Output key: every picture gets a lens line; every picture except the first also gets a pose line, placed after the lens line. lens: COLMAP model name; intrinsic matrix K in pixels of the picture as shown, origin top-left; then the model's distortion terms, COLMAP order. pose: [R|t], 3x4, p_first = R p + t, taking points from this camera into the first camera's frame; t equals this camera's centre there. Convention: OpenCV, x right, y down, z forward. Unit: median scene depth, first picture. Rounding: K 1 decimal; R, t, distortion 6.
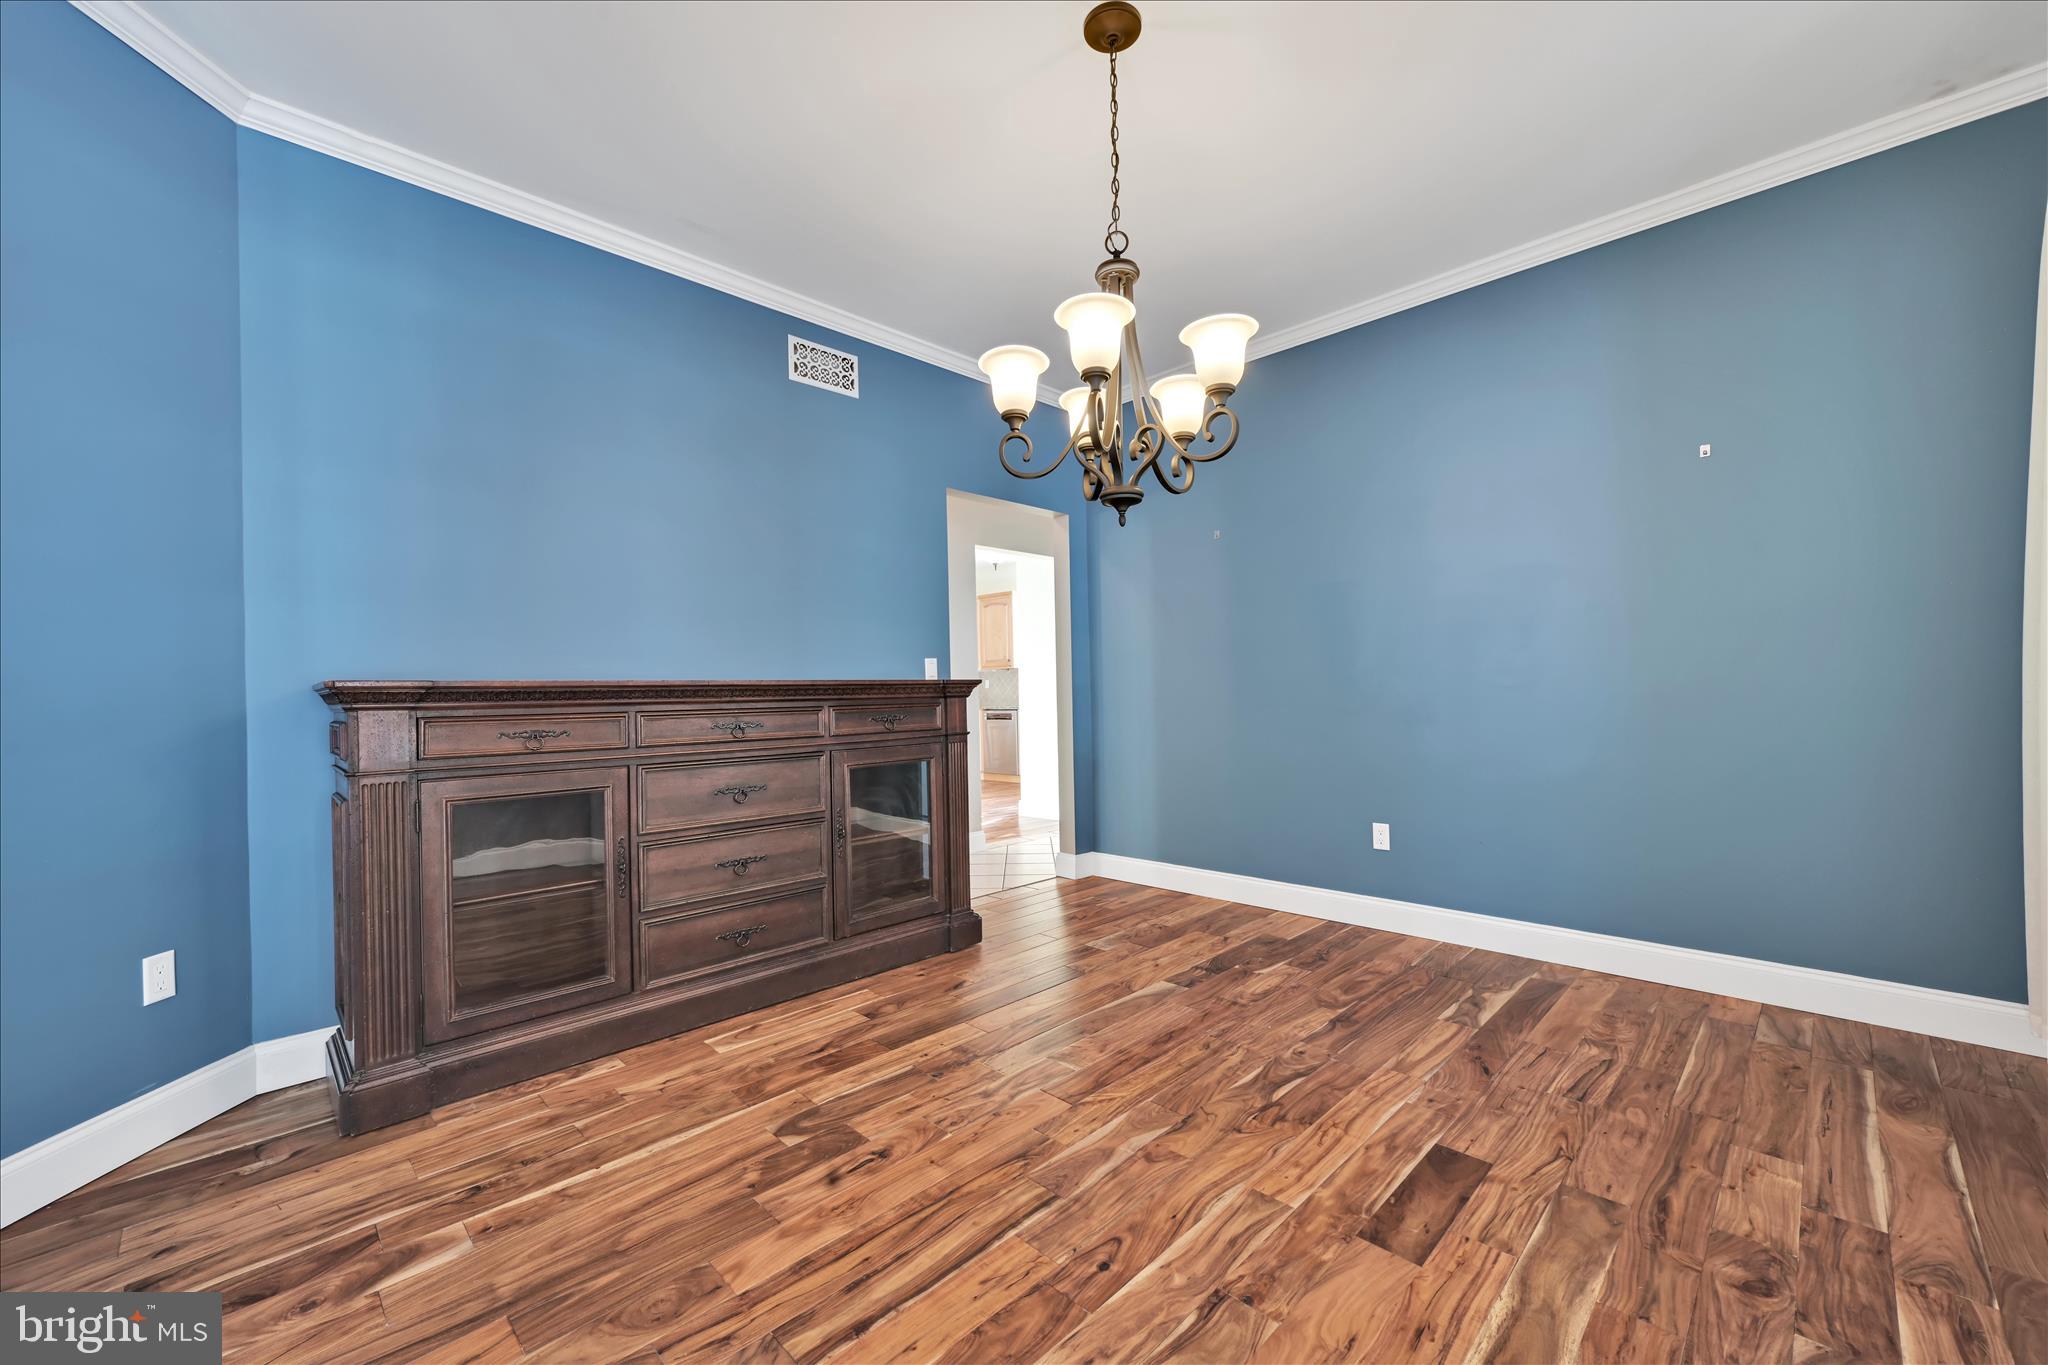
lens RADIAL K [[801.4, 0, 1024.7], [0, 801.4, 689.9], [0, 0, 1]] dist [-0.001030, -0.000071]
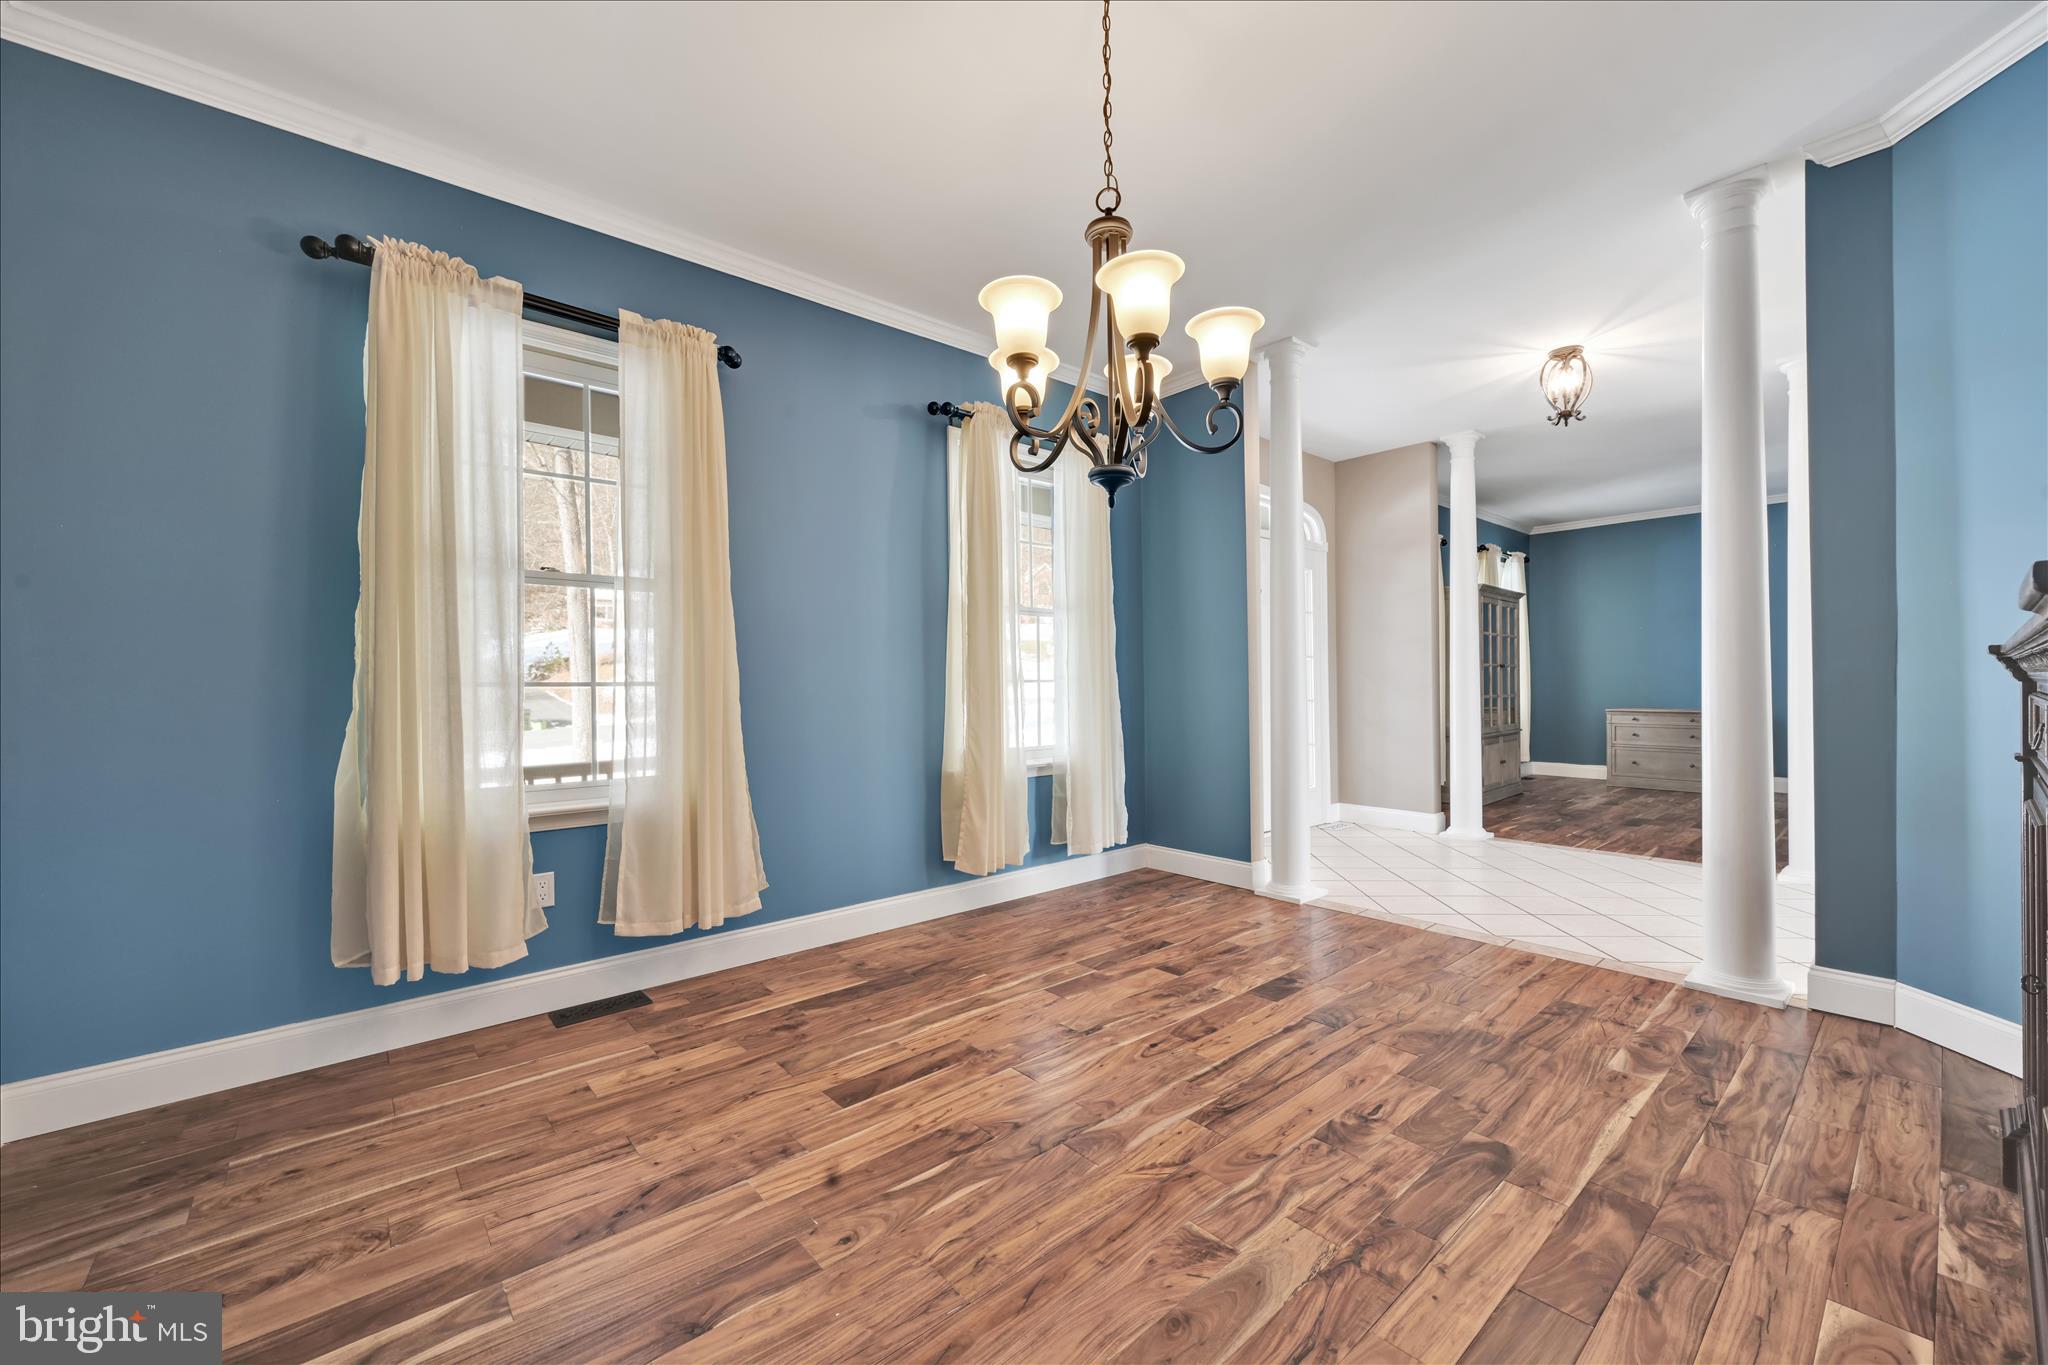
lens RADIAL K [[801.4, 0, 1025.0], [0, 801.4, 686.8], [0, 0, 1]] dist [-0.001030, -0.000071]
pose [[-0.996722, 0.030815, 0.074802, 0.170526], [0.030528, 0.999522, -0.004970, 0.005537], [-0.074919, -0.002670, -0.997186, 2.098255]]
